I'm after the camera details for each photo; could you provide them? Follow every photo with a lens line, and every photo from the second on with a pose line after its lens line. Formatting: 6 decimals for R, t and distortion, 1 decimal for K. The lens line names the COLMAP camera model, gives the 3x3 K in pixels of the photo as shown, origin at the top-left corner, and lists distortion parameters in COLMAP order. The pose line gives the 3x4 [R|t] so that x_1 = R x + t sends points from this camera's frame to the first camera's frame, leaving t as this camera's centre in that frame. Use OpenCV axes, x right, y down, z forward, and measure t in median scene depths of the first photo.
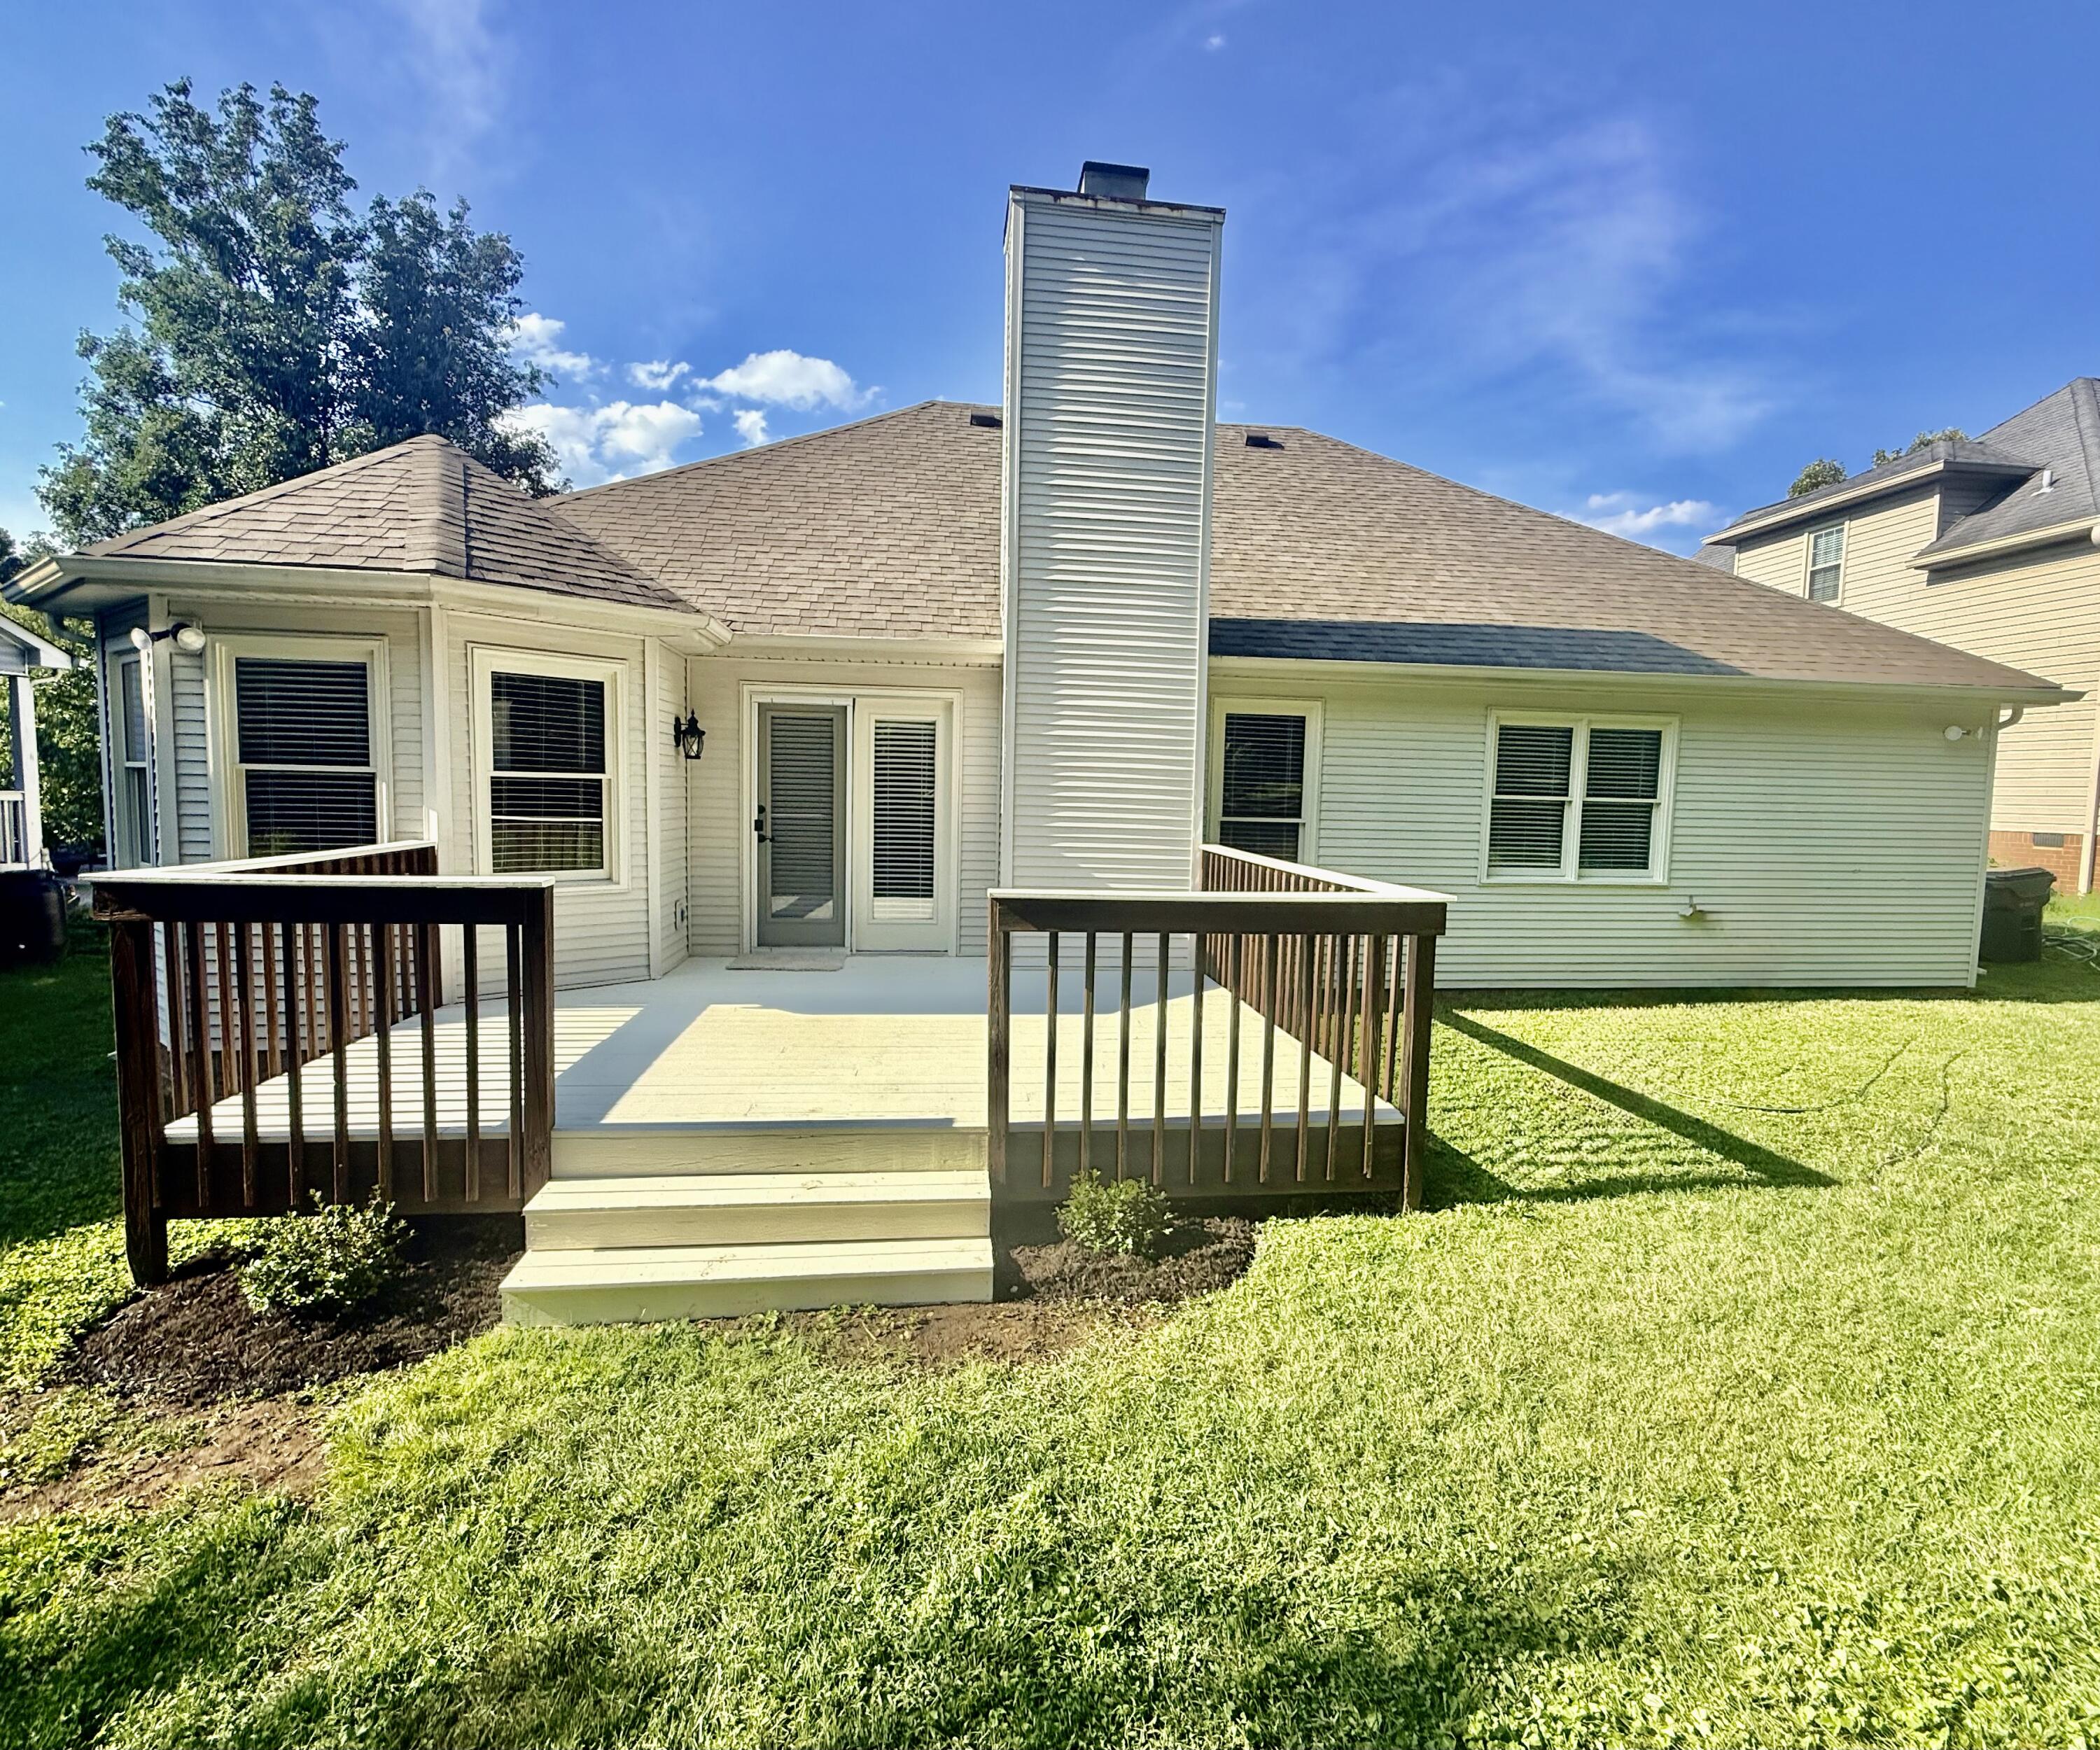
lens RADIAL K [[1103.0, 0, 1048.5], [0, 1103.0, 877.9], [0, 0, 1]] dist [0.000828, 0.003236]
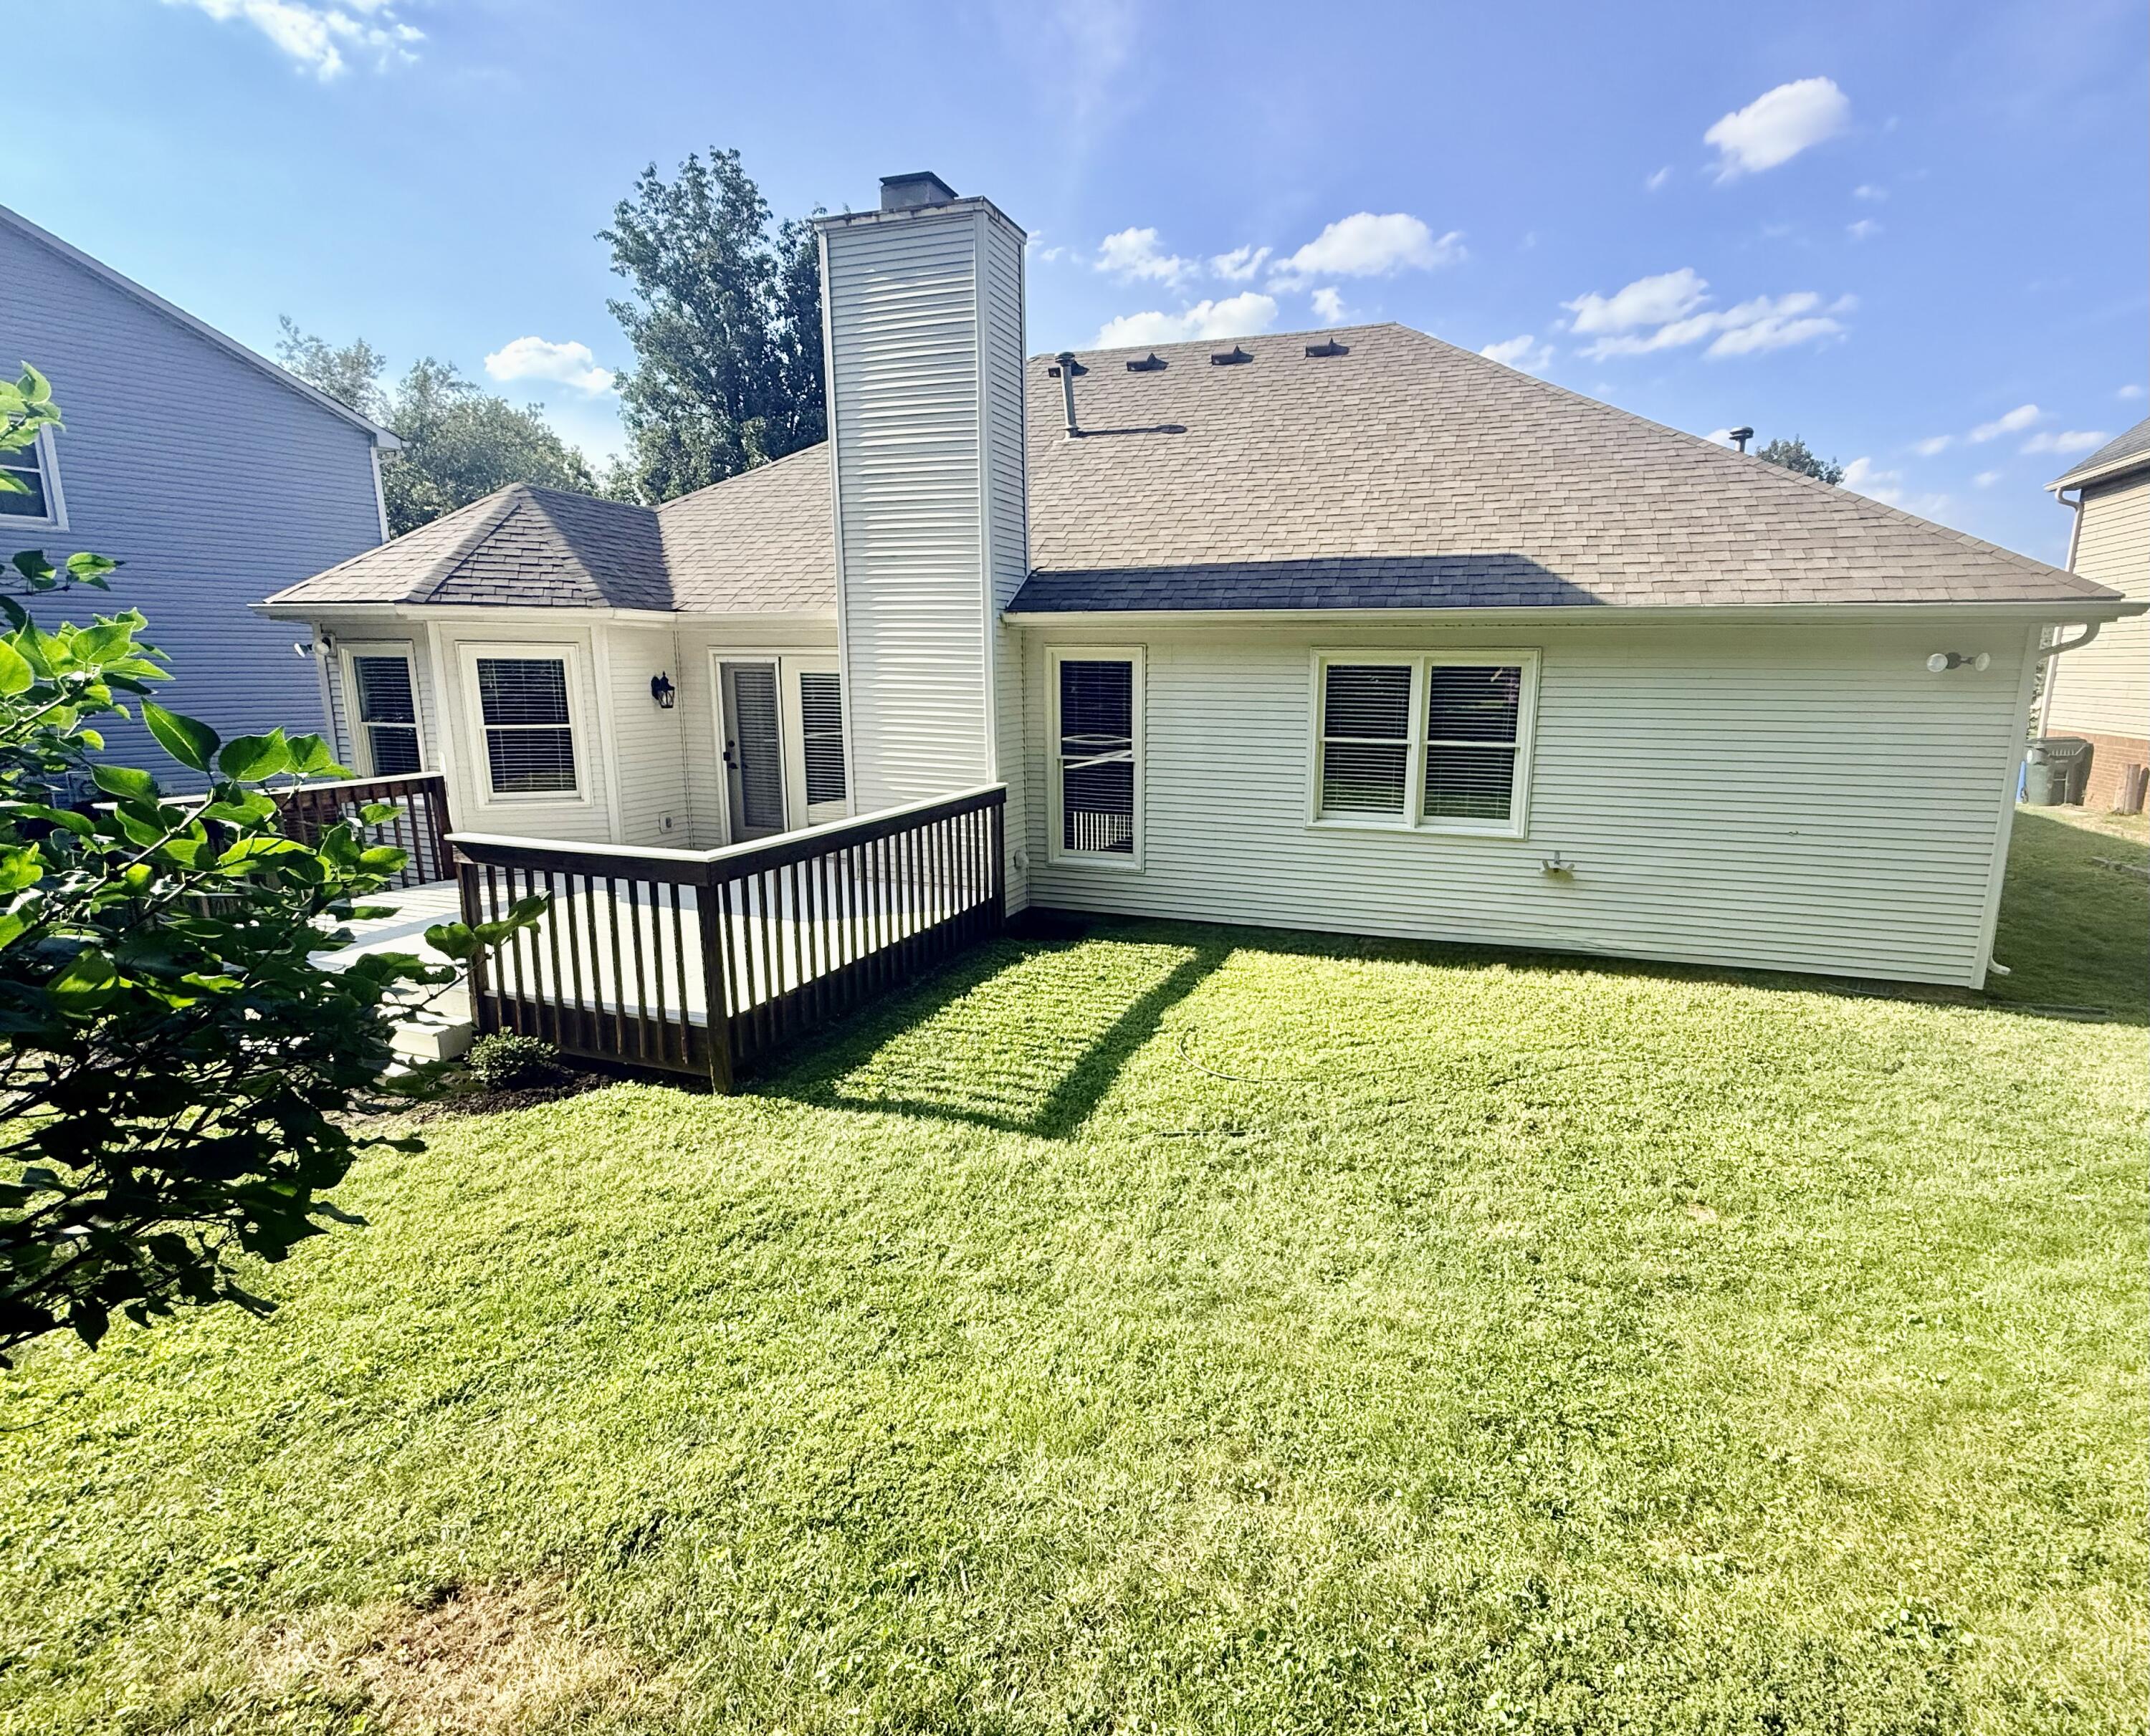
lens RADIAL K [[1086.3, 0, 1097.1], [0, 1086.3, 866.0], [0, 0, 1]] dist [0.005642, 0.001332]
pose [[0.884200, 0.068606, -0.462042, 0.678379], [-0.022805, 0.994316, 0.103999, -0.057352], [0.466551, -0.081420, 0.880739, 0.049119]]
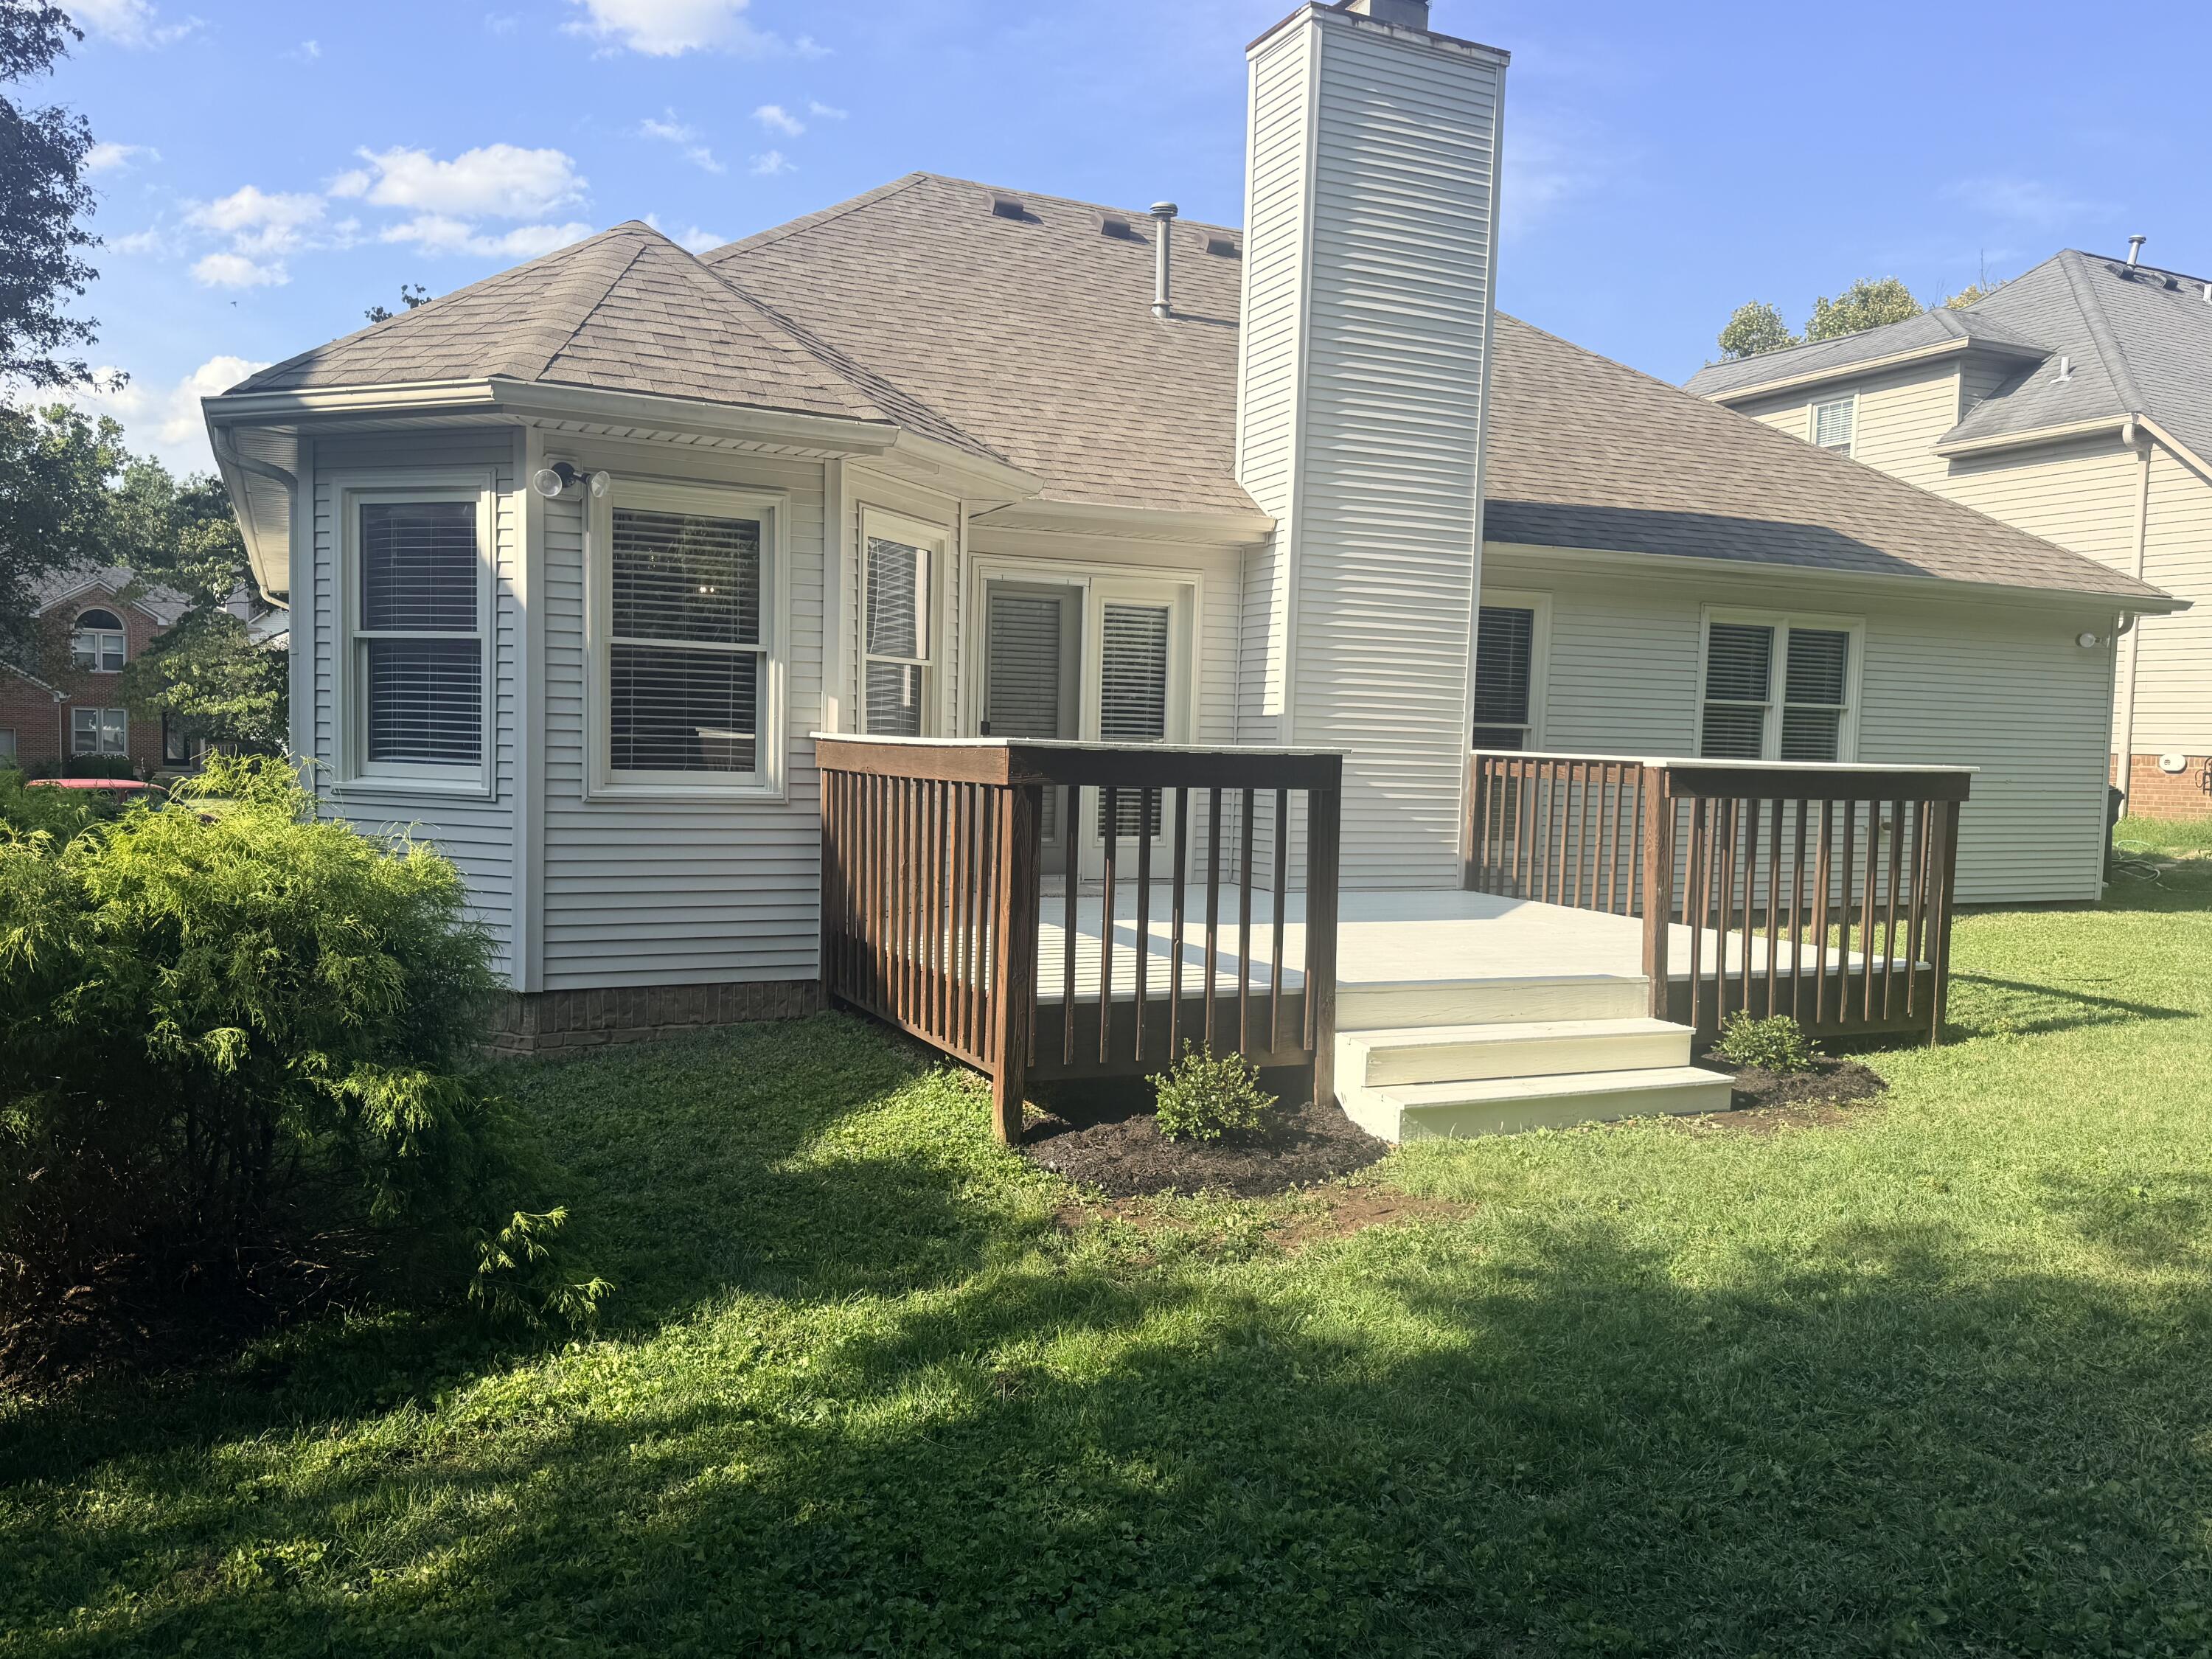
lens RADIAL K [[1783.0, 0, 1100.3], [0, 1783.0, 838.6], [0, 0, 1]] dist [0.070026, -0.032326]
pose [[0.946025, -0.017878, 0.323601, -0.558784], [0.023000, 0.999663, -0.012010, 0.047067], [-0.323278, 0.018805, 0.946117, -0.250992]]
